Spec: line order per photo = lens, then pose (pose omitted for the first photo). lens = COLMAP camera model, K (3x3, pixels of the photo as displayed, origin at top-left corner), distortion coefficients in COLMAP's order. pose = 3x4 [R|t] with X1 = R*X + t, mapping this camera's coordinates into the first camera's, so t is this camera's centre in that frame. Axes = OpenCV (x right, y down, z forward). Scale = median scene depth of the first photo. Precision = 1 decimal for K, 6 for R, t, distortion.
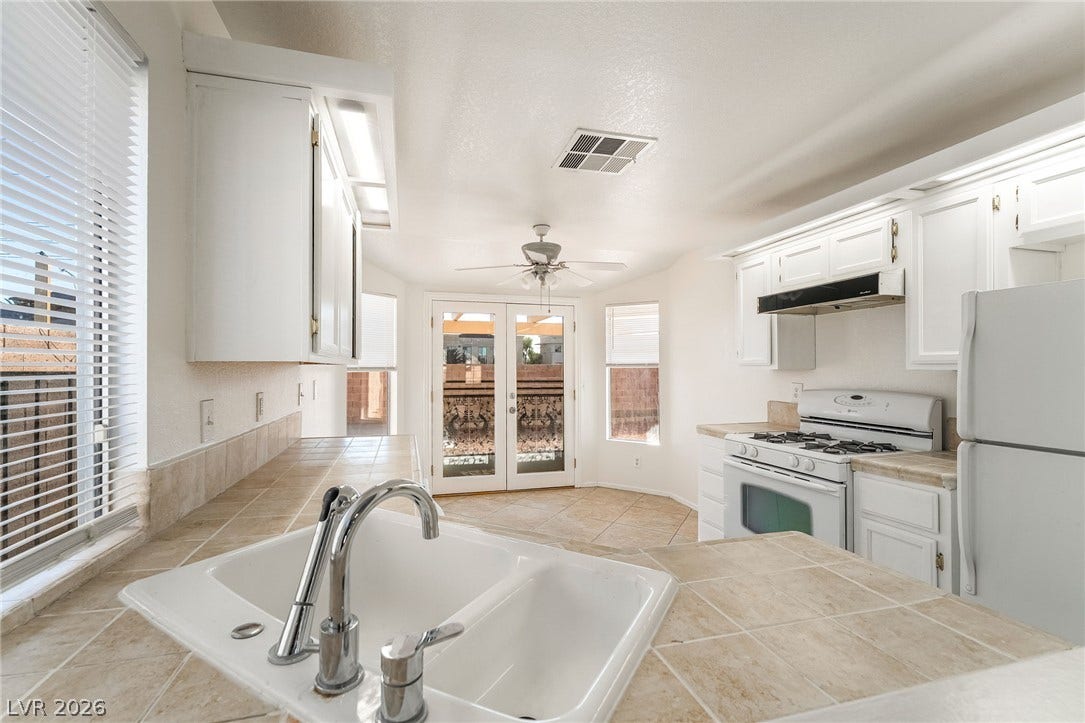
lens RADIAL K [[449.9, 0, 512.1], [0, 449.9, 364.8], [0, 0, 1]] dist [-0.000445, -0.000029]
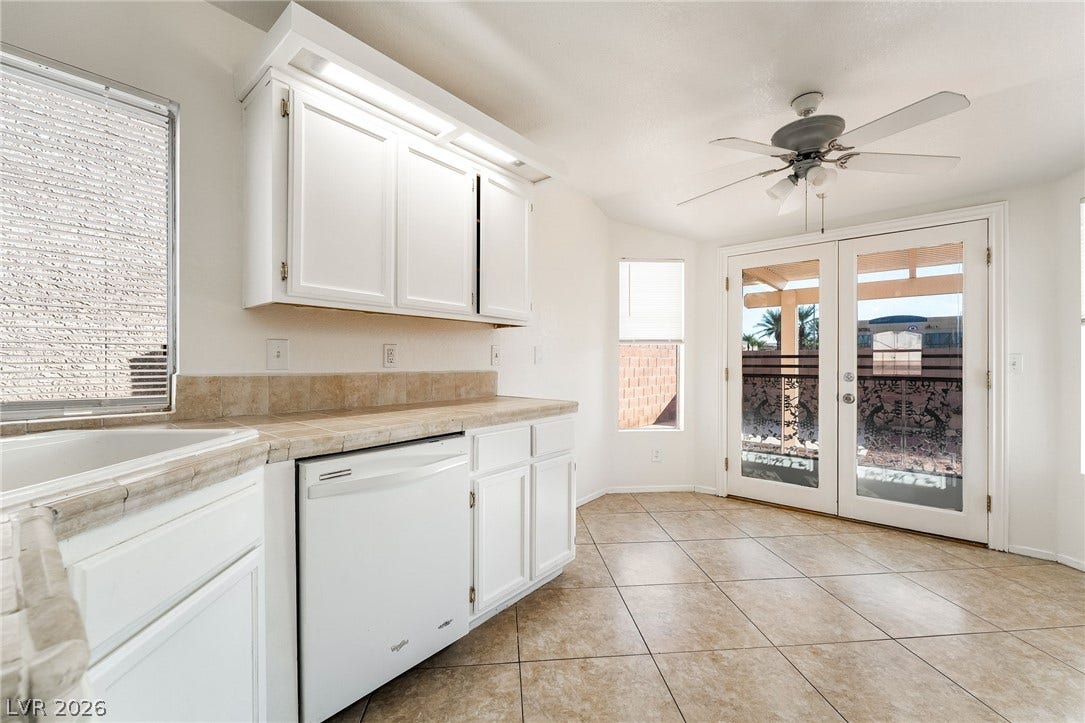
lens RADIAL K [[432.2, 0, 542.5], [0, 432.2, 361.5], [0, 0, 1]] dist [0.009213, -0.000305]
pose [[0.597060, 0.000993, -0.802196, 0.246214], [0.003579, 0.999986, 0.003902, 0.041274], [0.802188, -0.005201, 0.597049, 0.247978]]
